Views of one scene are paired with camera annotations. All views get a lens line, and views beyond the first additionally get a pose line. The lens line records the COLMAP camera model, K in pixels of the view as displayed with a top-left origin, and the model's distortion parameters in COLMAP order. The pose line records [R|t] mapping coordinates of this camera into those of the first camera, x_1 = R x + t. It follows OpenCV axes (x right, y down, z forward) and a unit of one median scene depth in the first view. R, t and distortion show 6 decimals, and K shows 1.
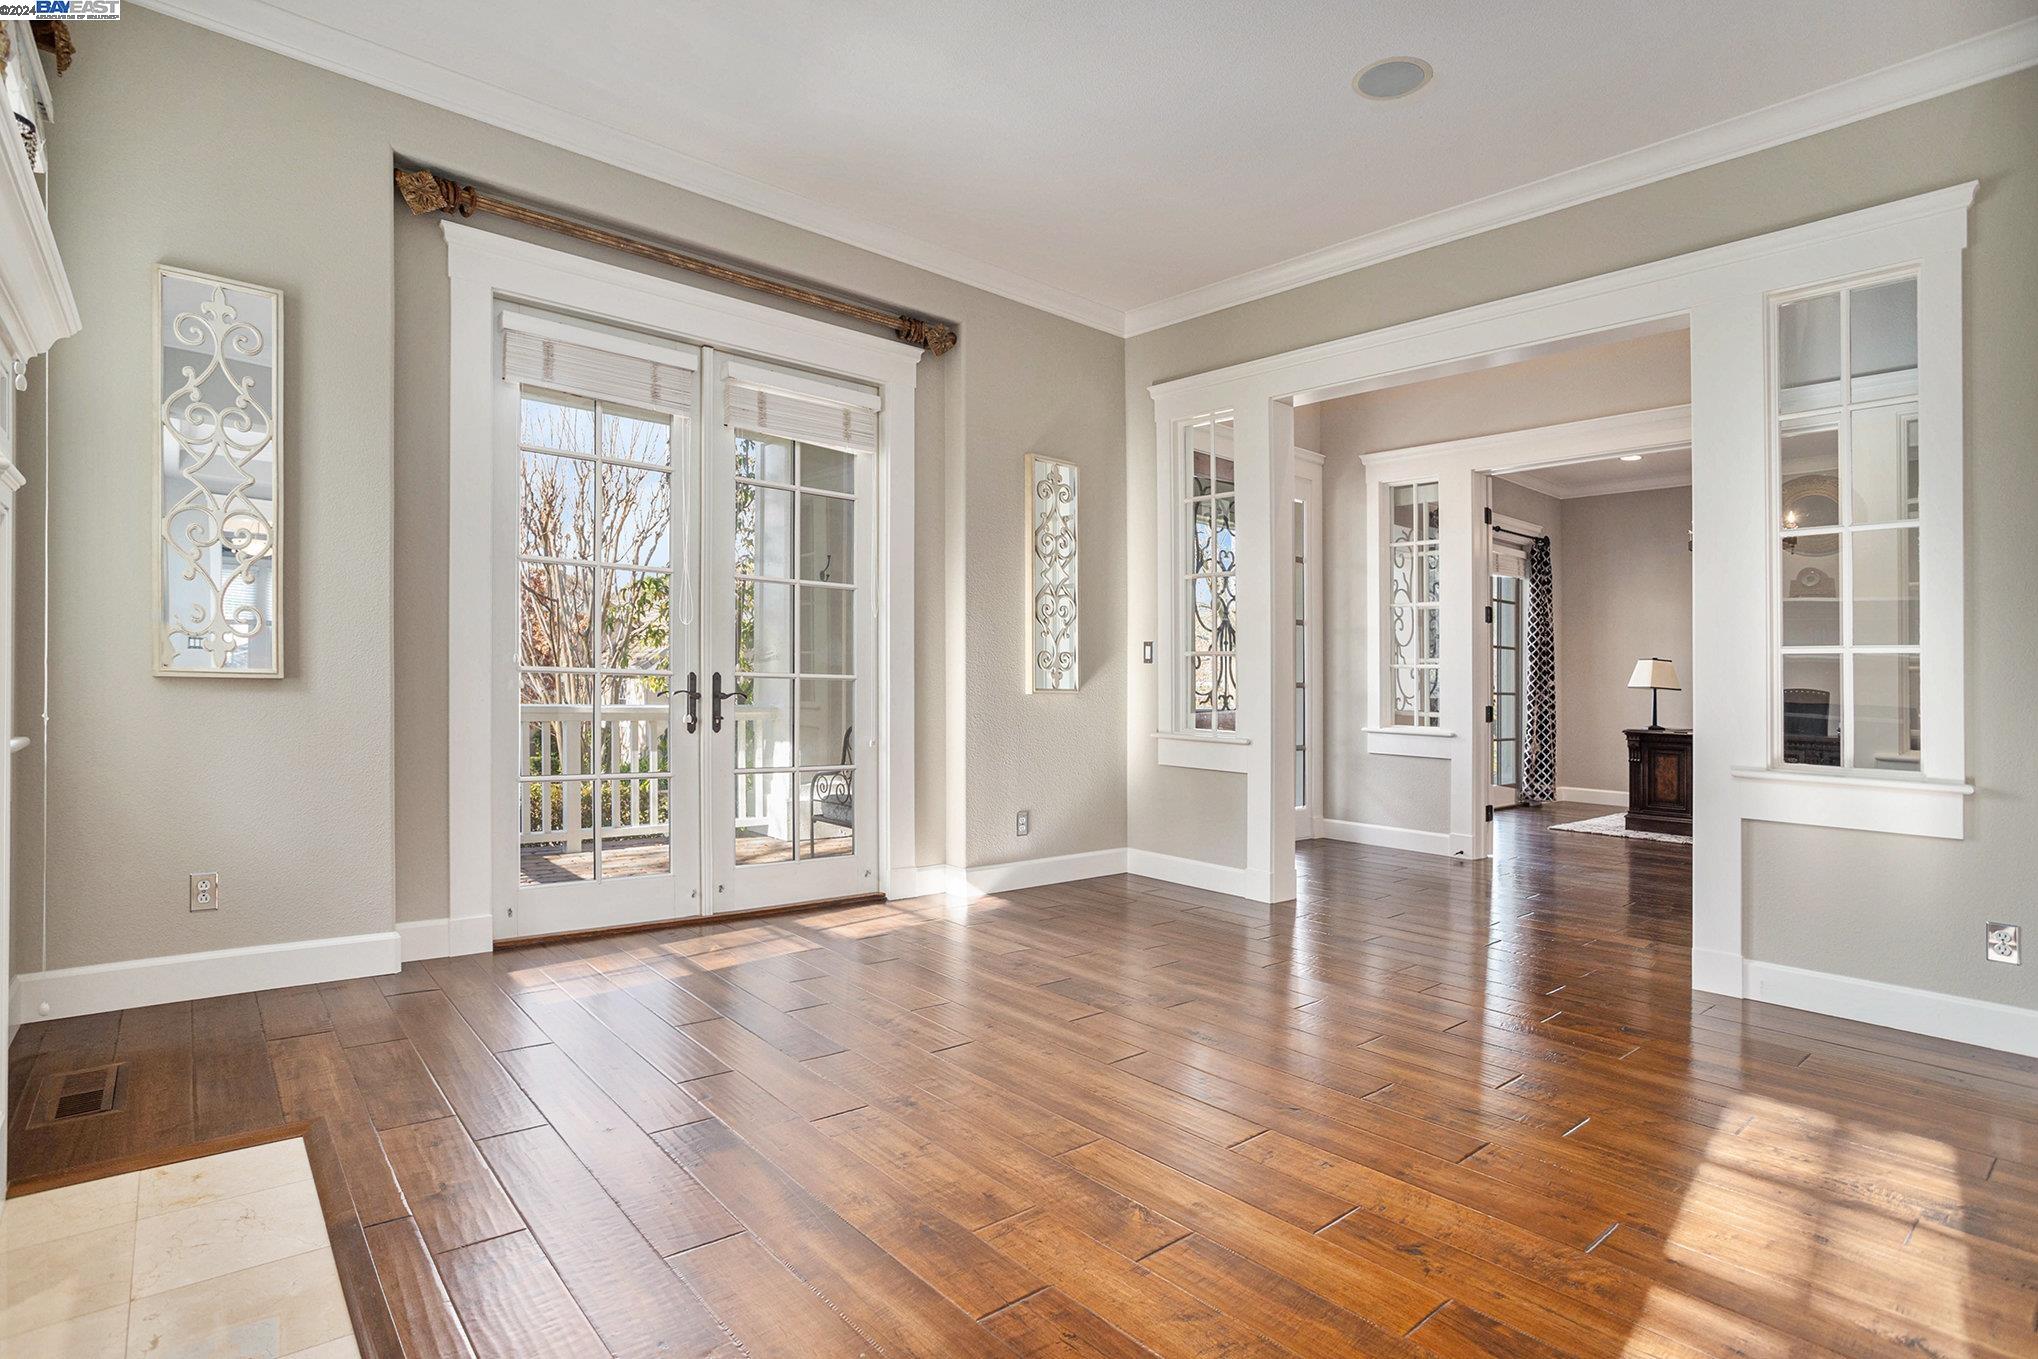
lens RADIAL K [[1020.4, 0, 984.4], [0, 1020.4, 693.0], [0, 0, 1]] dist [-0.019941, 0.000376]
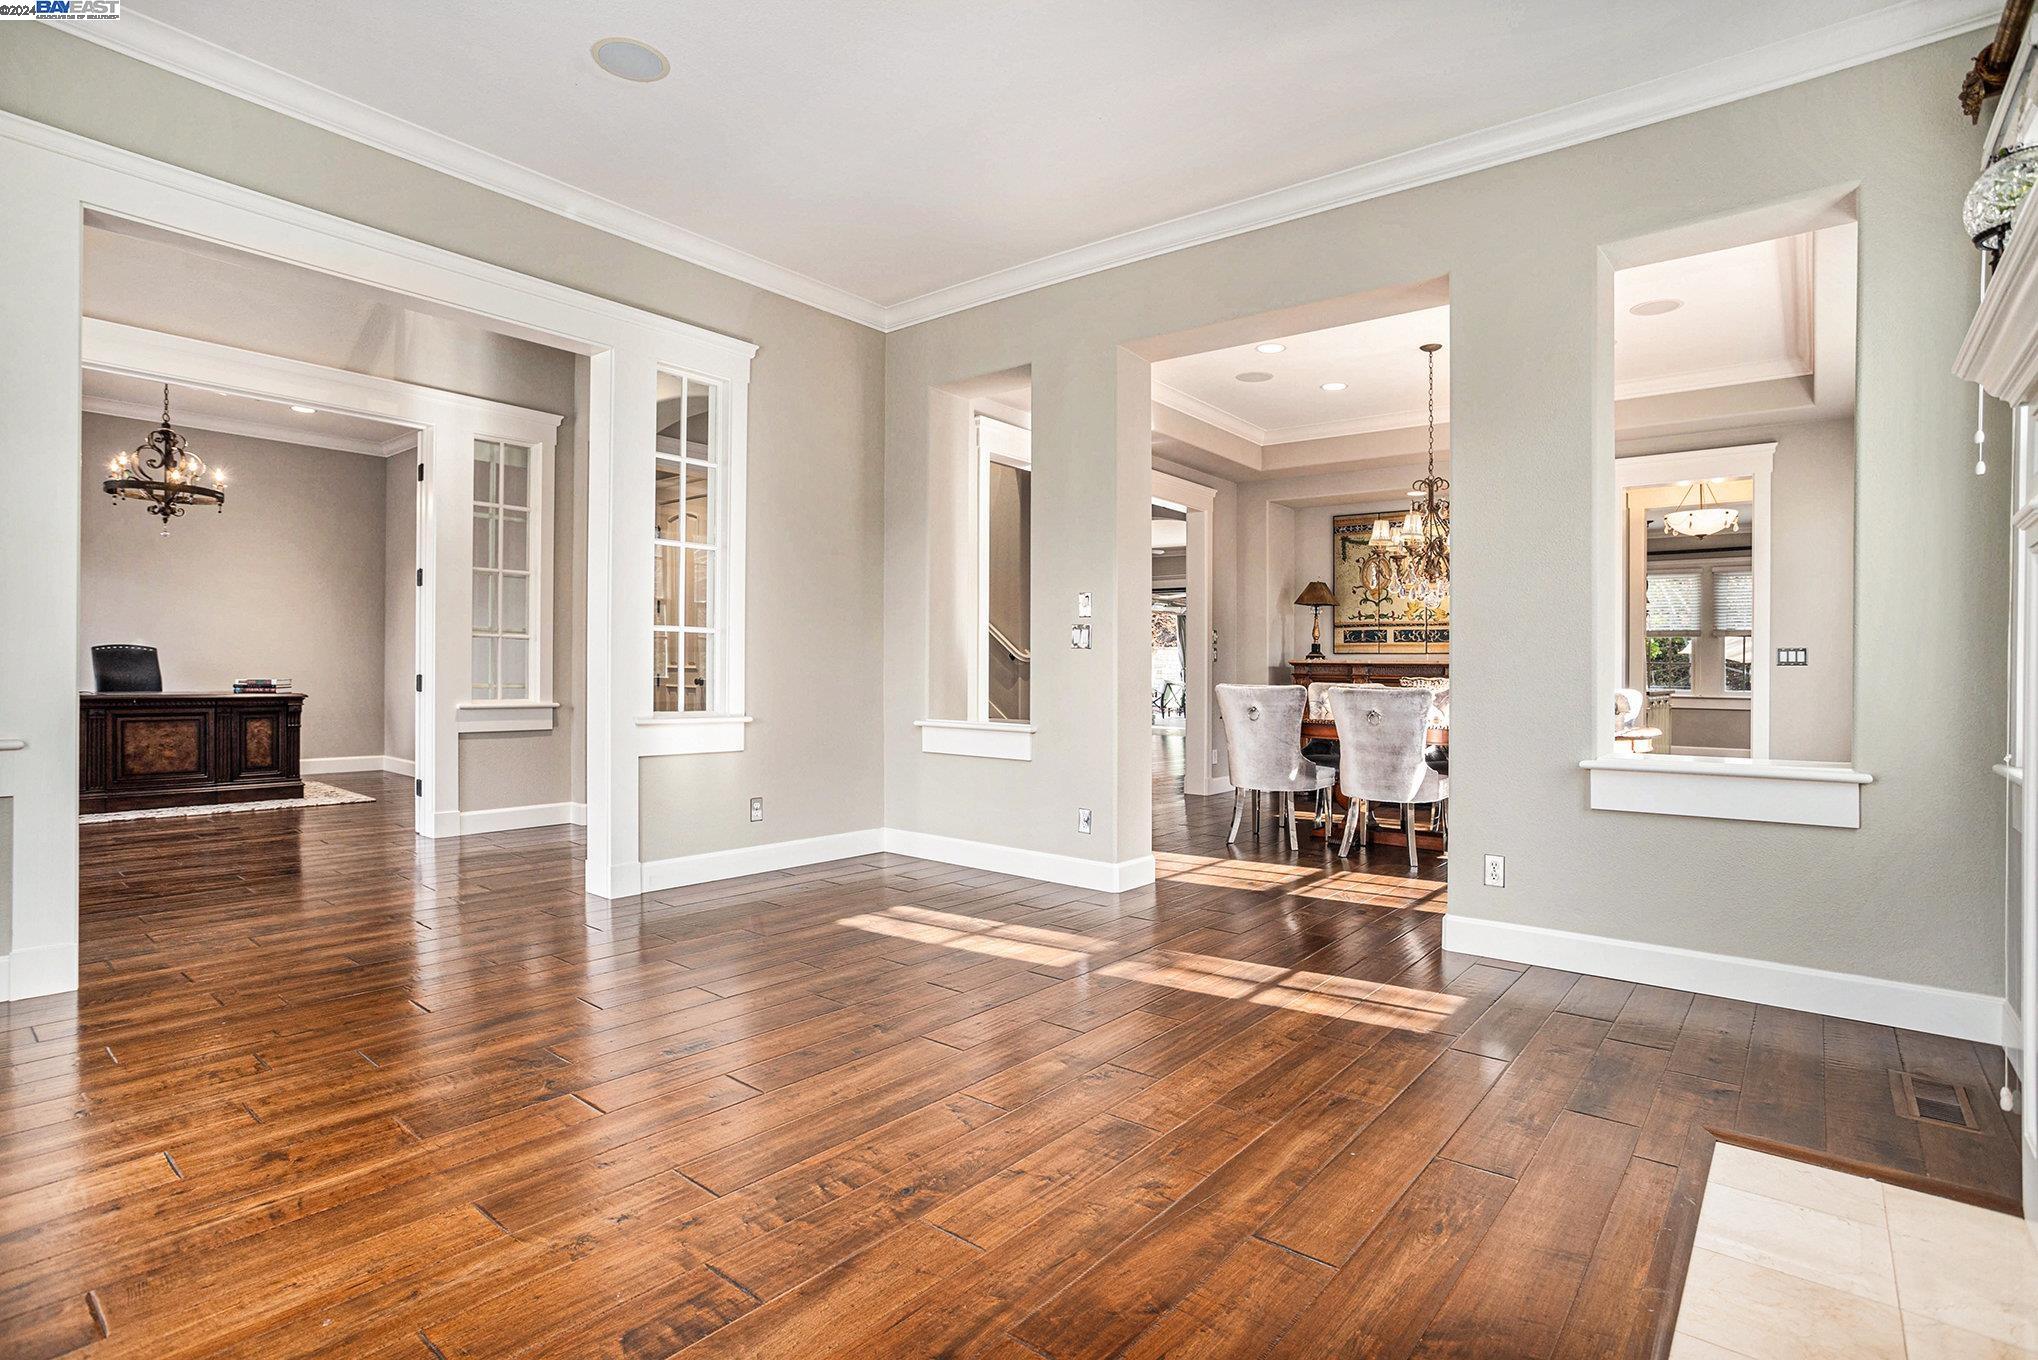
lens RADIAL K [[1020.4, 0, 984.4], [0, 1020.4, 693.5], [0, 0, 1]] dist [-0.019941, 0.000376]
pose [[-0.163457, -0.044662, 0.985539, -0.299337], [-0.010200, 0.998998, 0.043580, -0.009053], [-0.986498, -0.002929, -0.163748, 0.372059]]
